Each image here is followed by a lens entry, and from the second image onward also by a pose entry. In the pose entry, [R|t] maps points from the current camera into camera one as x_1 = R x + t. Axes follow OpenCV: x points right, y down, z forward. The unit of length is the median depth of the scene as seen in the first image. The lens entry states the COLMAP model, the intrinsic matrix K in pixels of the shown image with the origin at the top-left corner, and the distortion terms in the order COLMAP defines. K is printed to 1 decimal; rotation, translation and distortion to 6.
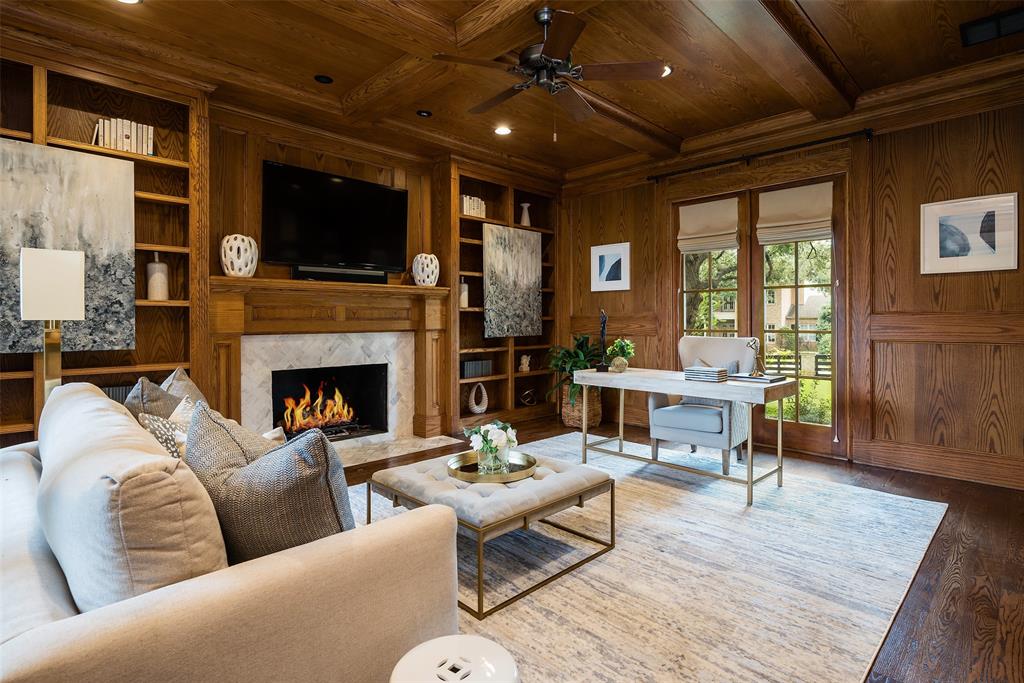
lens RADIAL K [[513.0, 0, 533.5], [0, 513.0, 325.3], [0, 0, 1]] dist [-0.007442, -0.000331]
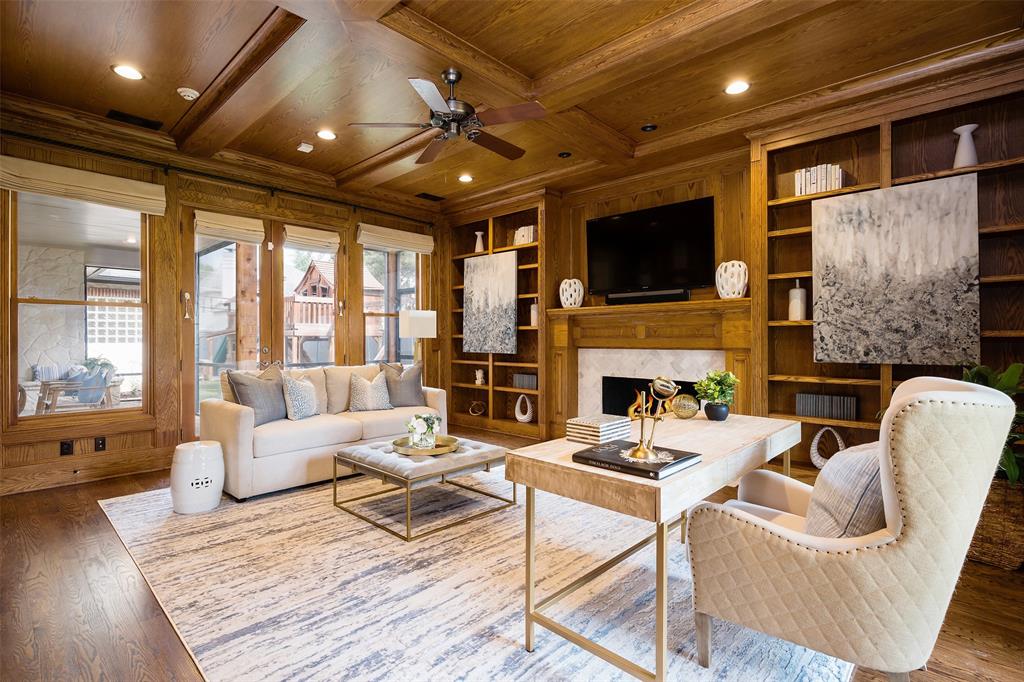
lens RADIAL K [[513.0, 0, 515.7], [0, 513.0, 335.3], [0, 0, 1]] dist [-0.007442, -0.000331]
pose [[-0.002859, -0.005860, -0.999979, 0.767941], [-0.010046, 0.999933, -0.005831, -0.006054], [0.999945, 0.010029, -0.002917, 0.744387]]
